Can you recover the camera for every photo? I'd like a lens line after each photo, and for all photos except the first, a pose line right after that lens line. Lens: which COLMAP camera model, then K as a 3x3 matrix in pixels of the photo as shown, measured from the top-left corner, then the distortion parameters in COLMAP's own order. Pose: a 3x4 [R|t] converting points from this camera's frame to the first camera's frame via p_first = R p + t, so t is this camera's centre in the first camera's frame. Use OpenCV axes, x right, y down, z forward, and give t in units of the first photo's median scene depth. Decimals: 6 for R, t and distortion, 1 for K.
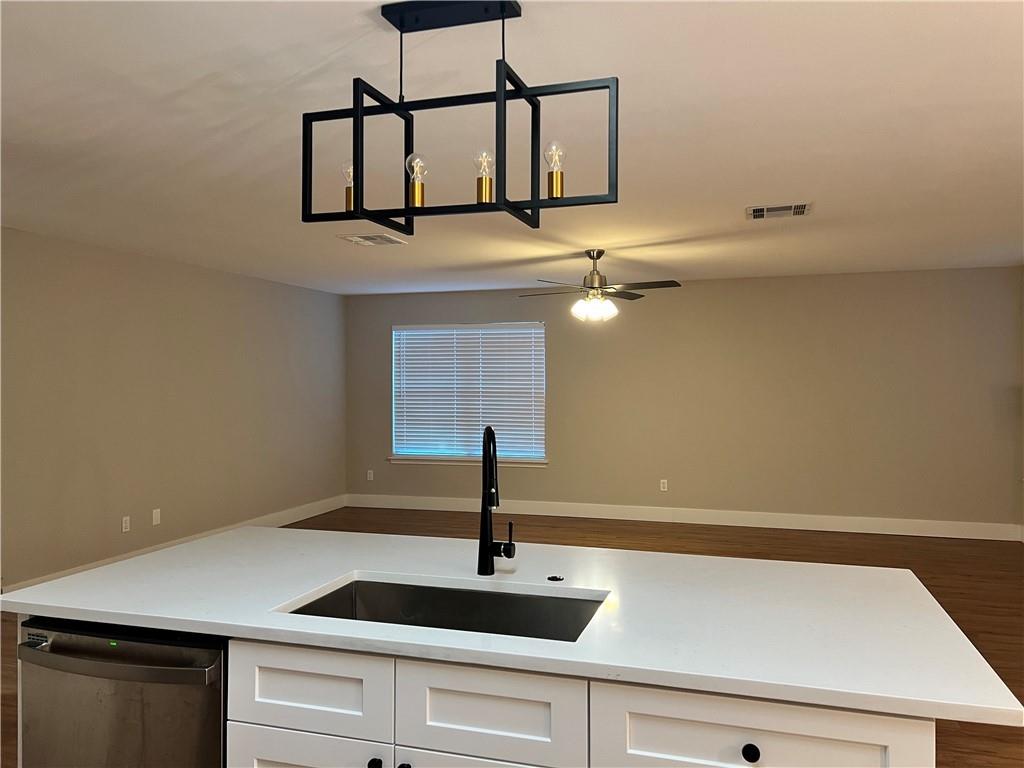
lens RADIAL K [[761.2, 0, 512.0], [0, 761.2, 384.0], [0, 0, 1]] dist [0.088156, -0.101094]
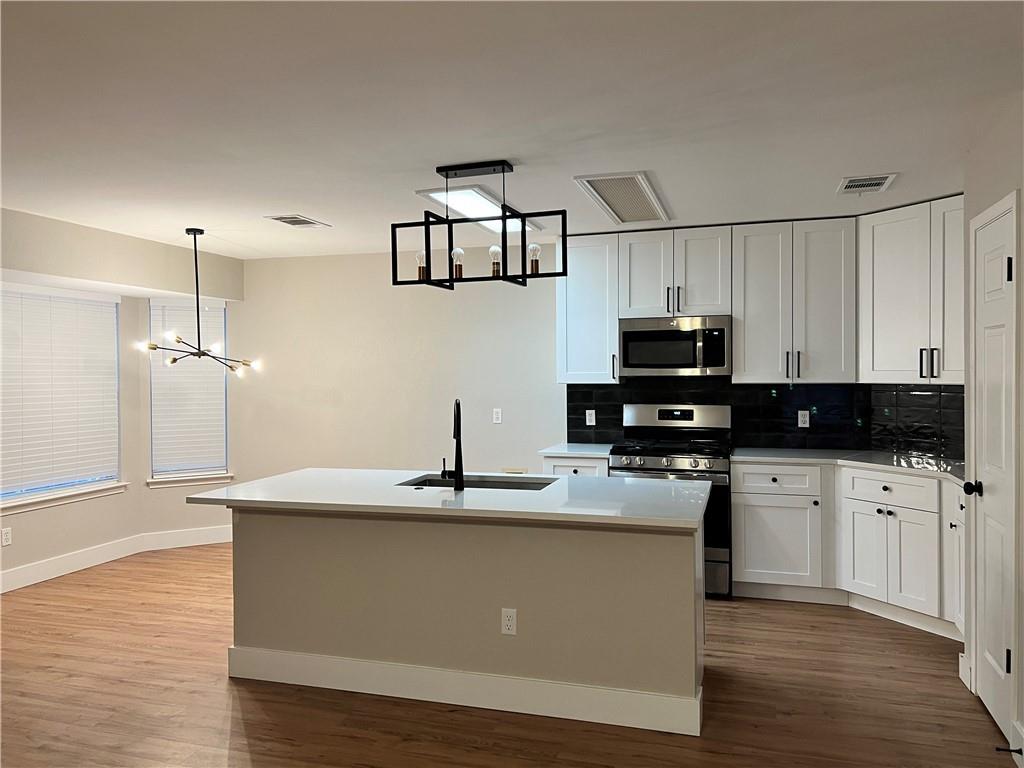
lens RADIAL K [[761.2, 0, 512.0], [0, 761.2, 384.0], [0, 0, 1]] dist [0.088156, -0.101094]
pose [[0.999487, -0.026163, 0.018481, -0.037513], [0.025984, 0.999614, 0.009826, 0.007174], [-0.018731, -0.009341, 0.999781, -0.808848]]
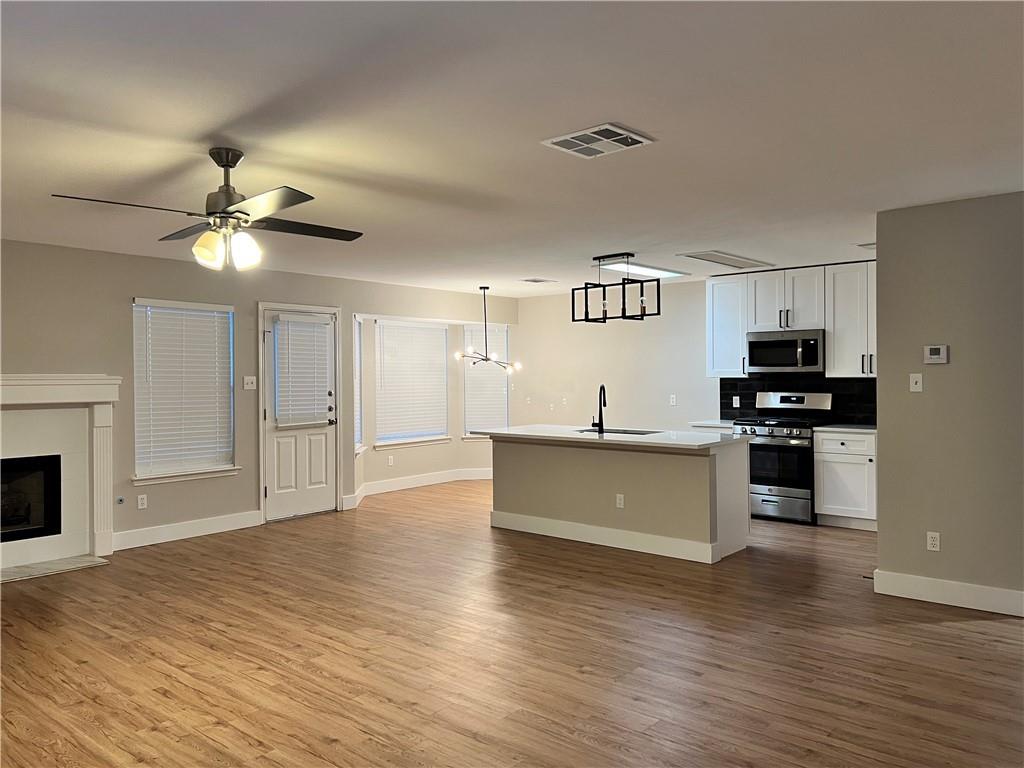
lens RADIAL K [[761.2, 0, 512.0], [0, 761.2, 384.0], [0, 0, 1]] dist [0.088156, -0.101094]
pose [[0.926087, -0.020821, -0.376736, 0.733157], [0.022624, 0.999744, 0.000360, 0.045655], [0.376632, -0.008857, 0.926321, -2.177113]]
